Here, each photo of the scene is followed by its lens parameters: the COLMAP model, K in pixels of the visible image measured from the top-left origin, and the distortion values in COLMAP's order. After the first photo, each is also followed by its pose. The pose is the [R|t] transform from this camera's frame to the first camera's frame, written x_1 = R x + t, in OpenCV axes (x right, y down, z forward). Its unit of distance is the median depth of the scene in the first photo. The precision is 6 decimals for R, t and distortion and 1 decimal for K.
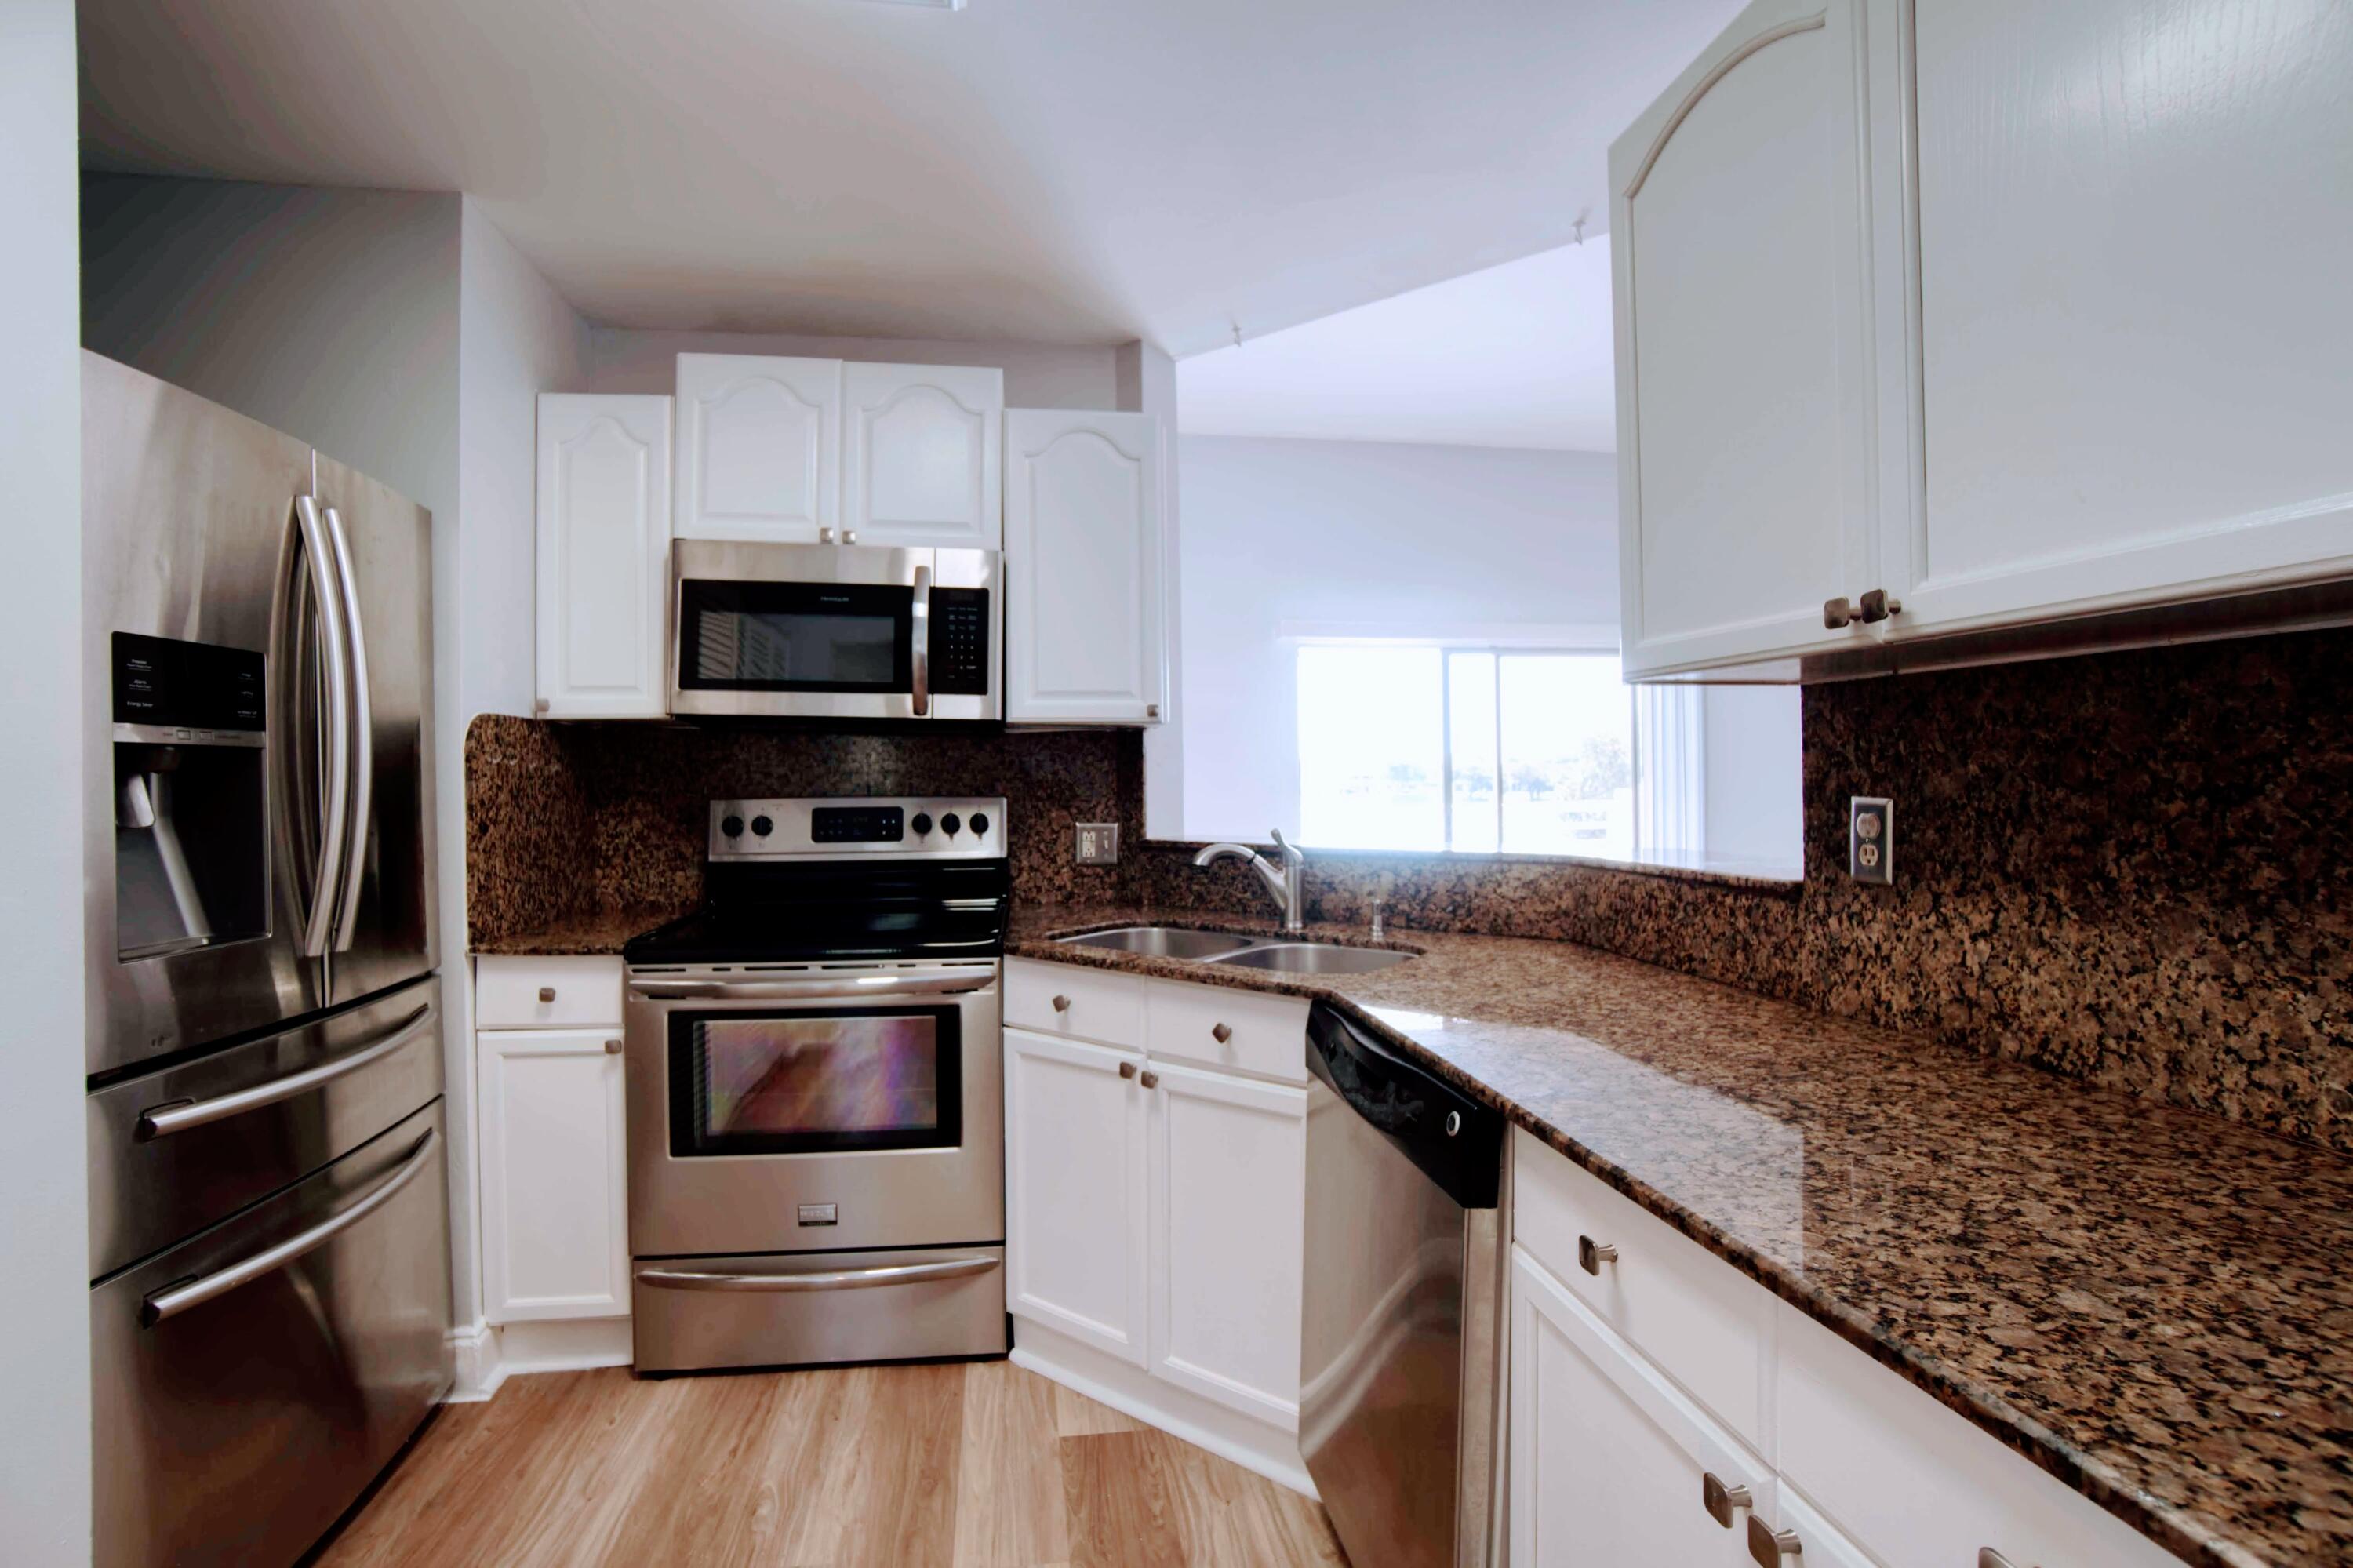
lens RADIAL K [[1076.9, 0, 1165.1], [0, 1076.9, 779.2], [0, 0, 1]] dist [-0.062450, 0.025806]
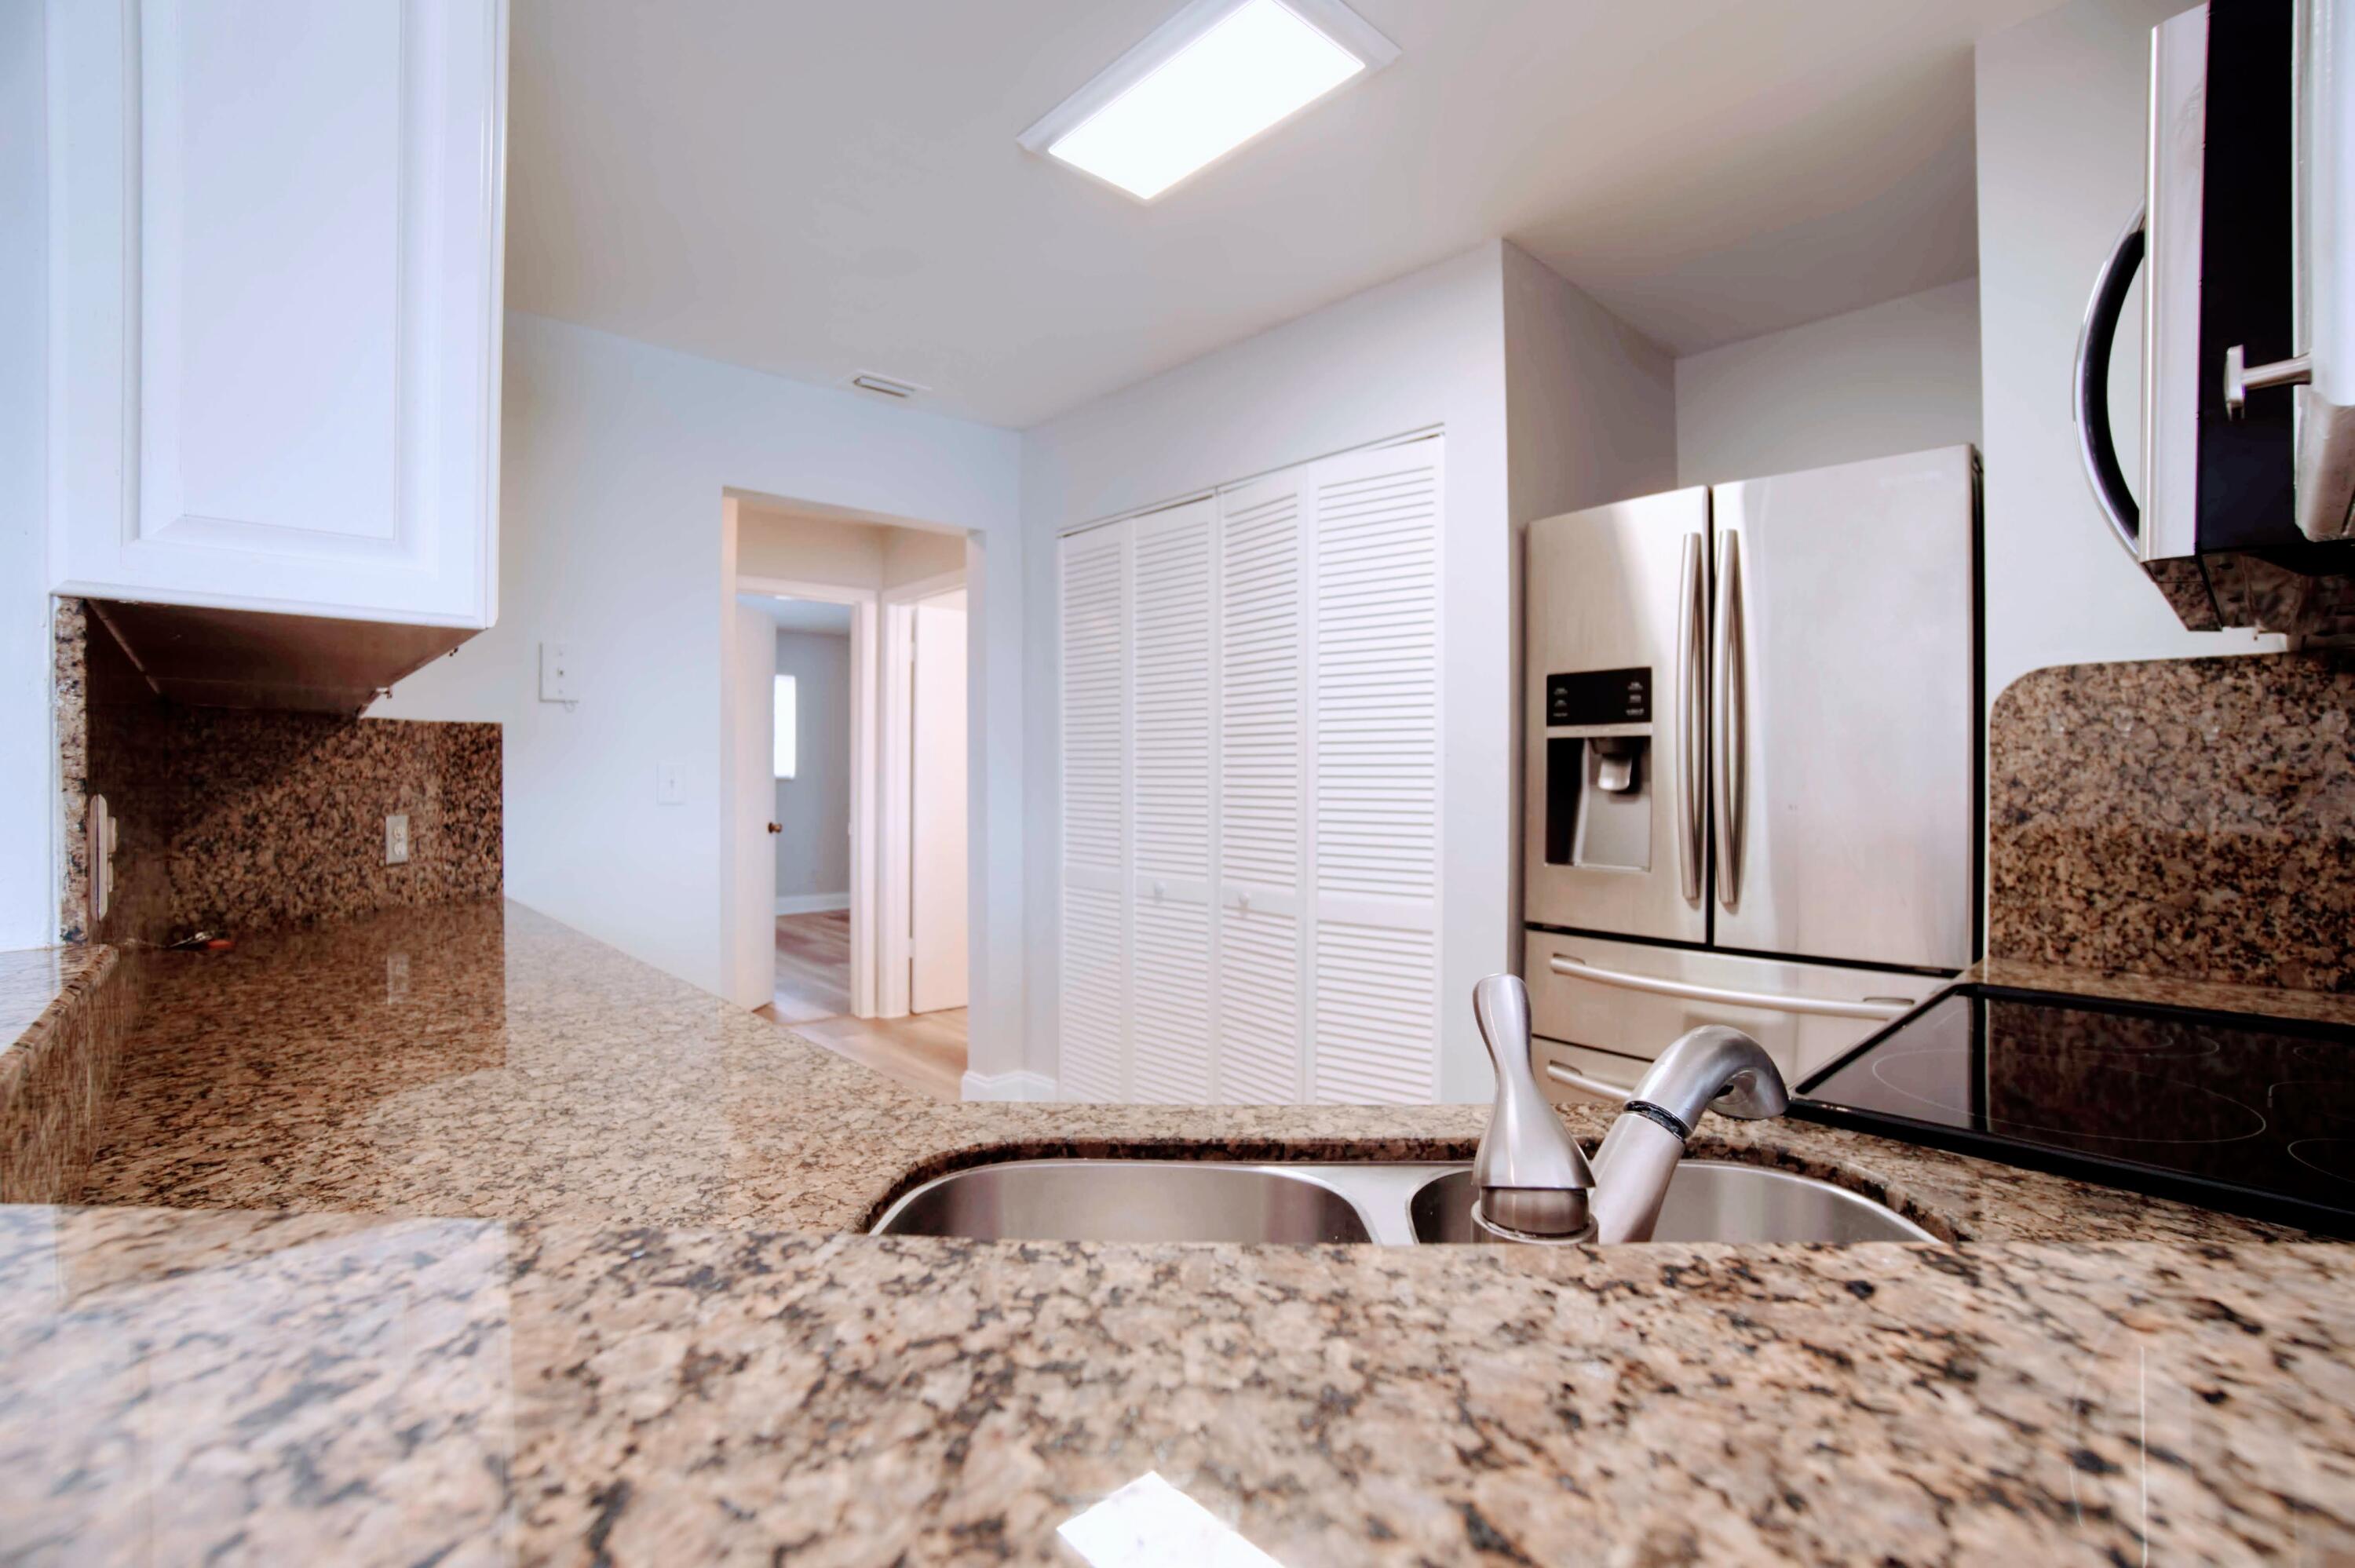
lens RADIAL K [[1035.7, 0, 1165.2], [0, 1035.7, 781.3], [0, 0, 1]] dist [-0.068773, 0.025504]
pose [[-0.826152, 0.014437, -0.563263, 0.290737], [0.009004, 0.999882, 0.012422, 0.005838], [0.563376, 0.005190, -0.826184, 1.215019]]
